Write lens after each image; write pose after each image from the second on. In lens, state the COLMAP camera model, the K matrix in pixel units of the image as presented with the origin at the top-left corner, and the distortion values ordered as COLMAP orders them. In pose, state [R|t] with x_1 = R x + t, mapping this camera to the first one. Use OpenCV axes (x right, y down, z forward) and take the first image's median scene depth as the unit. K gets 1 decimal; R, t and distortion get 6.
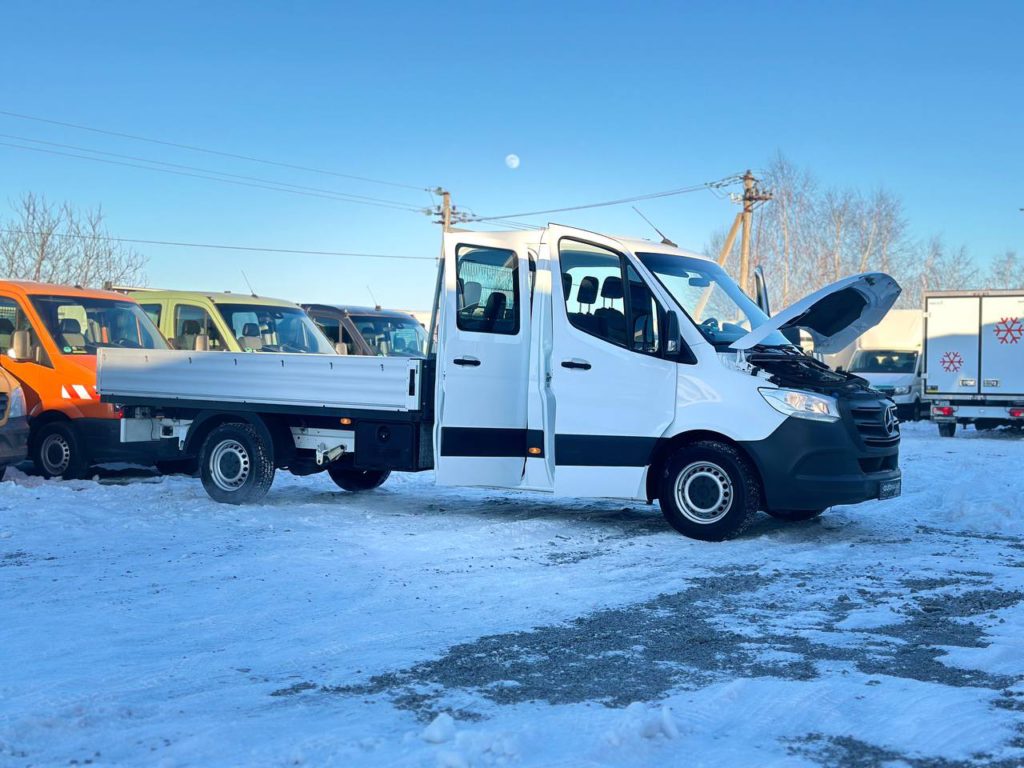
lens RADIAL K [[1401.9, 0, 512.0], [0, 1401.9, 384.0], [0, 0, 1]] dist [0.138023, -0.124820]
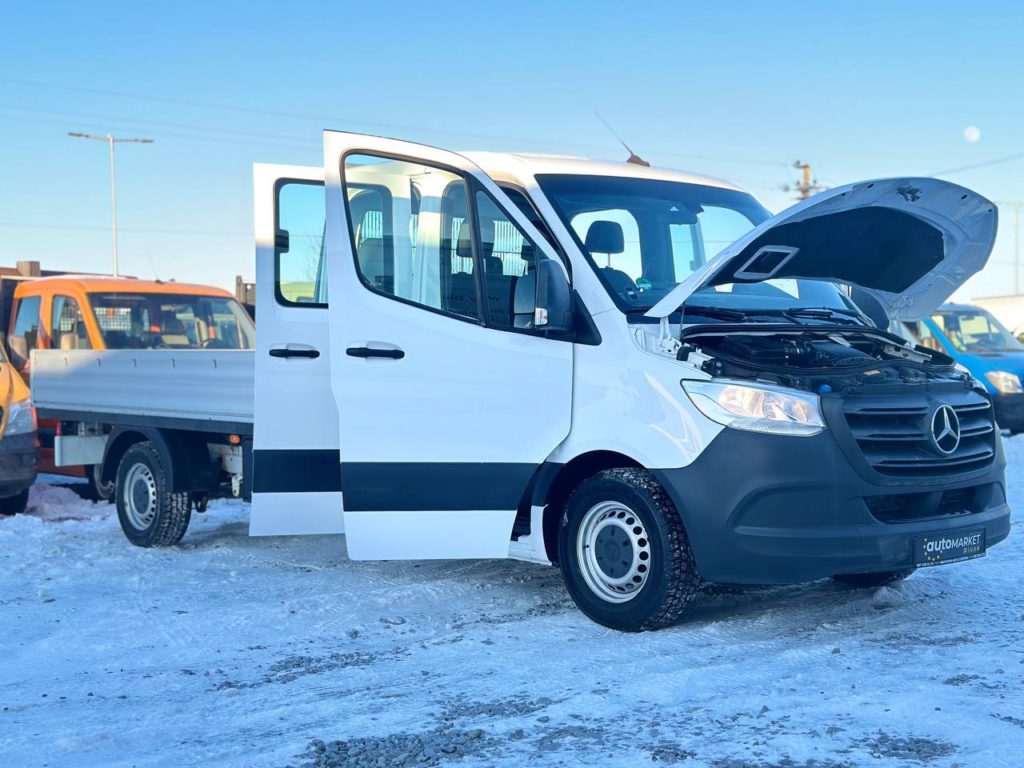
lens RADIAL K [[1407.7, 0, 505.2], [0, 1407.7, 387.3], [0, 0, 1]] dist [0.135566, -0.109650]
pose [[0.950241, -0.025327, -0.310483, 0.233913], [0.026987, 0.999635, 0.001049, 0.002461], [0.310343, -0.009375, 0.950578, 0.325057]]
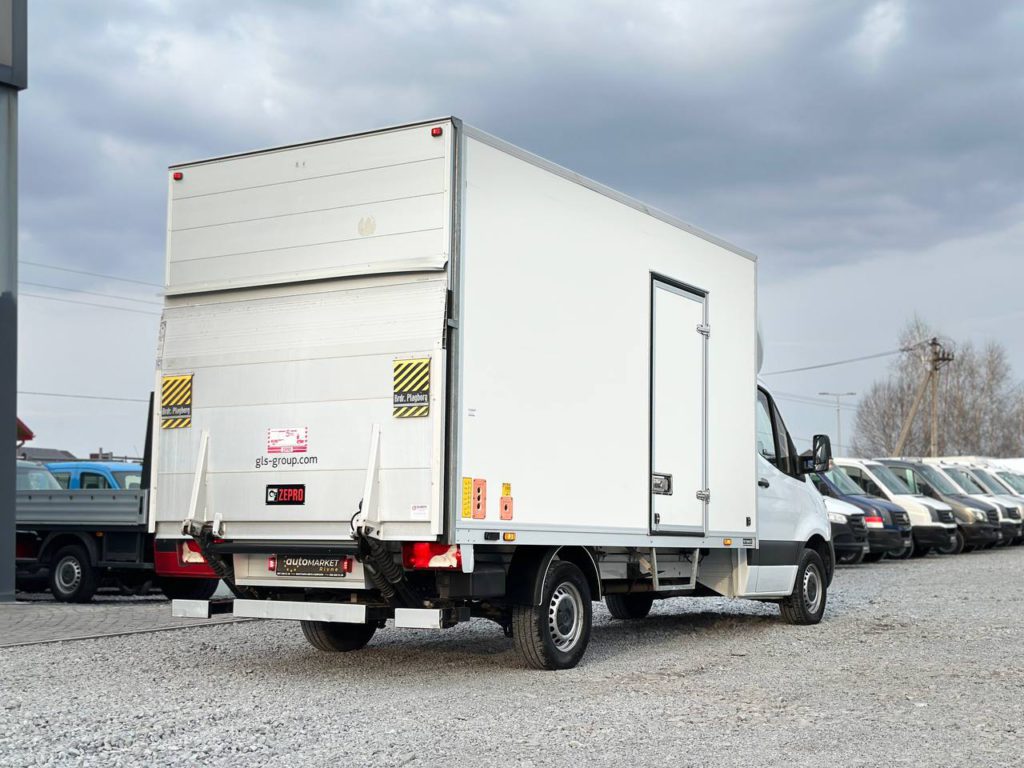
lens RADIAL K [[1396.4, 0, 510.9], [0, 1396.4, 400.9], [0, 0, 1]] dist [0.114512, 0.002892]
pose [[0.999286, -0.034200, 0.016060, -1.023311], [0.035434, 0.995824, -0.084133, -0.009172], [-0.013116, 0.084642, 0.996325, -1.090371]]
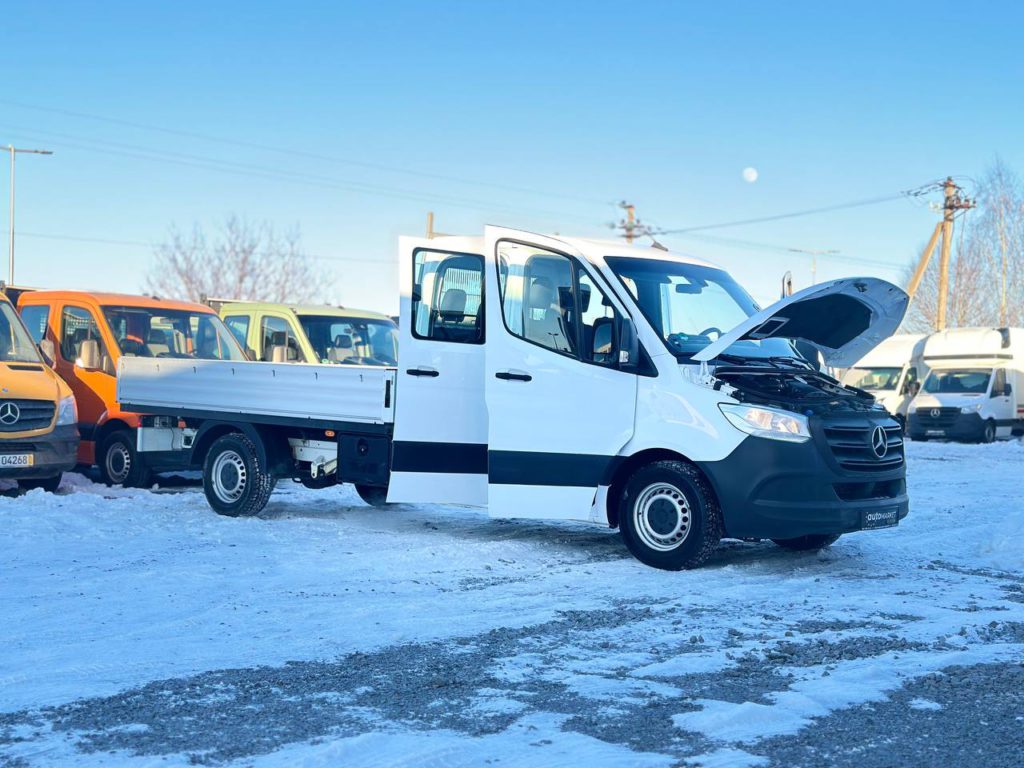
lens RADIAL K [[1403.3, 0, 506.4], [0, 1403.3, 386.5], [0, 0, 1]] dist [0.133873, -0.090756]
pose [[0.986053, 0.010192, -0.166119, 0.153771], [-0.011811, 0.999892, -0.008759, 0.001172], [0.166012, 0.010598, 0.986067, 0.062649]]
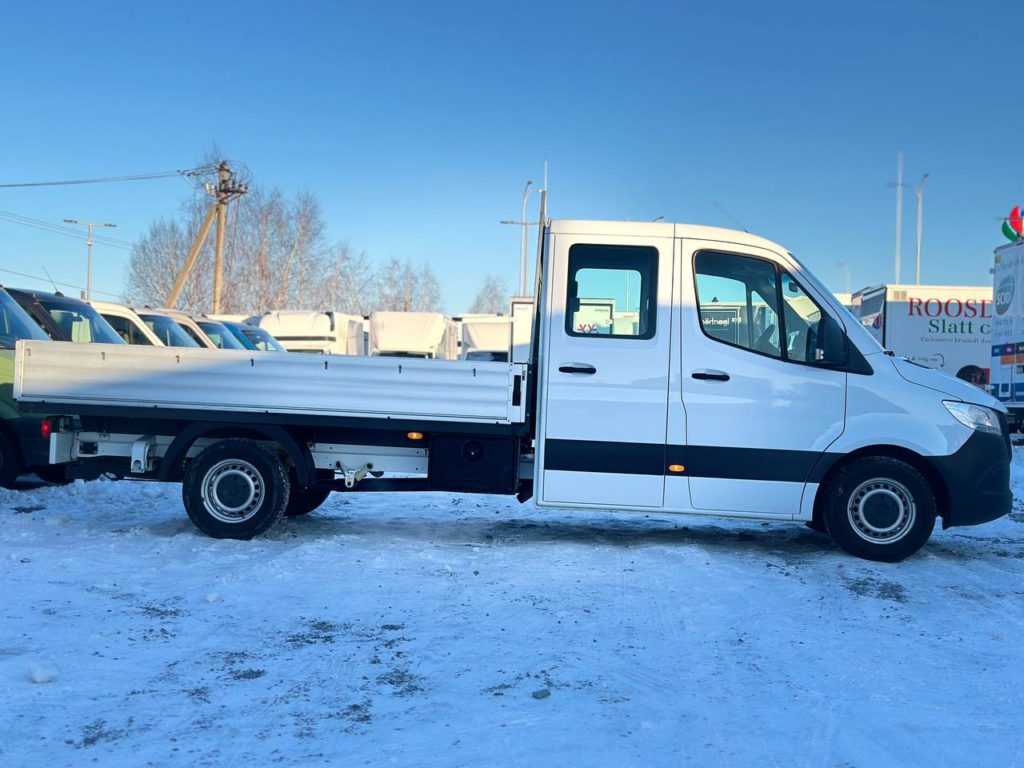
lens RADIAL K [[1403.3, 0, 506.4], [0, 1403.3, 386.5], [0, 0, 1]] dist [0.133873, -0.090756]
pose [[0.891075, 0.007969, 0.453786, -0.428572], [-0.009945, 0.999949, 0.001969, -0.004816], [-0.453747, -0.006267, 0.891108, 0.216768]]
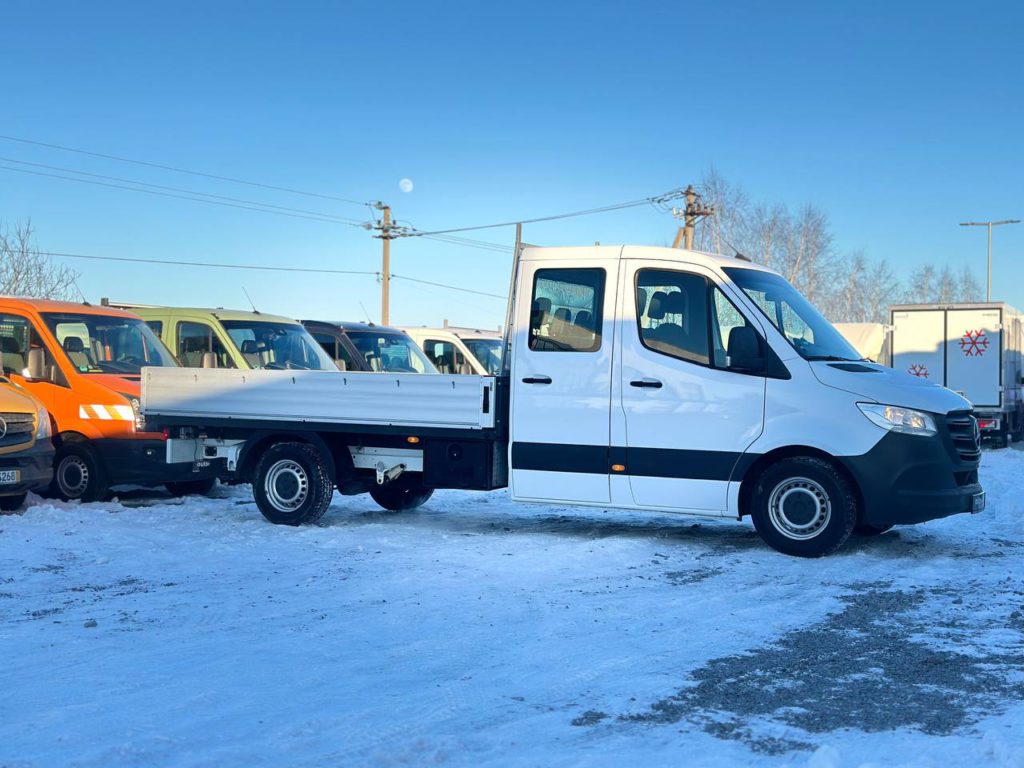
lens RADIAL K [[1403.3, 0, 506.4], [0, 1403.3, 386.5], [0, 0, 1]] dist [0.133873, -0.090756]
pose [[0.998205, -0.007533, 0.059421, -0.105964], [0.008044, 0.999933, -0.008358, -0.001863], [-0.059354, 0.008821, 0.998198, 0.012645]]
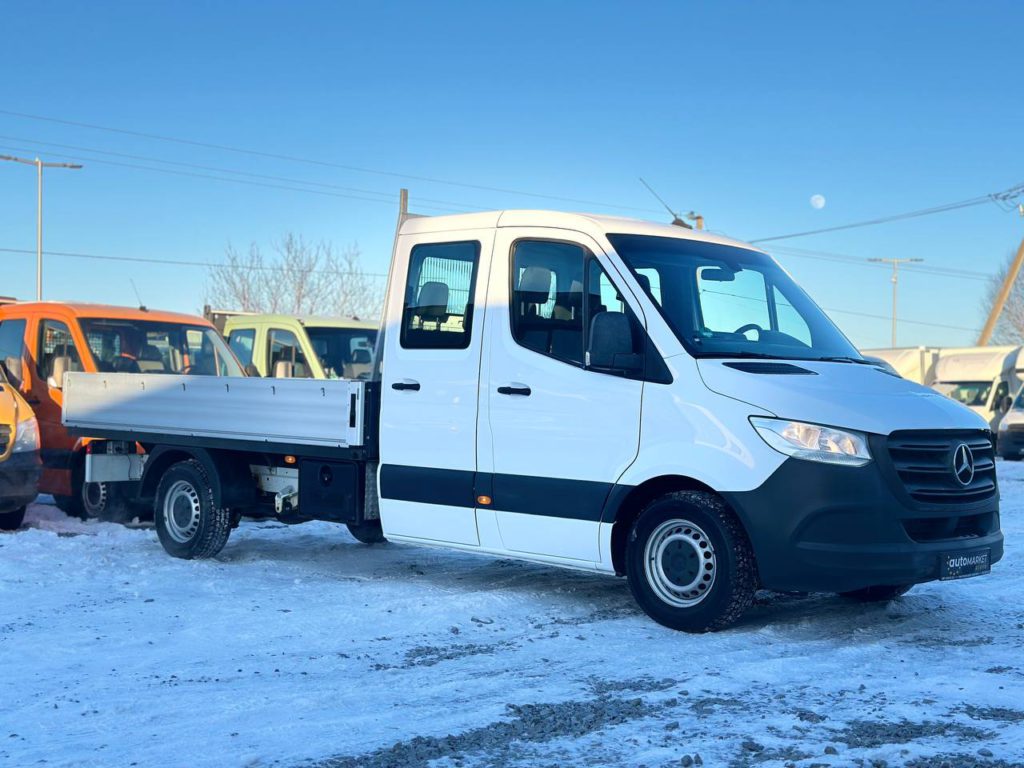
lens RADIAL K [[1407.7, 0, 505.2], [0, 1407.7, 387.3], [0, 0, 1]] dist [0.135566, -0.109650]
pose [[0.975135, -0.004001, -0.221575, 0.171246], [-0.001228, 0.999724, -0.023453, 0.003983], [0.221608, 0.023142, 0.974861, 0.228258]]
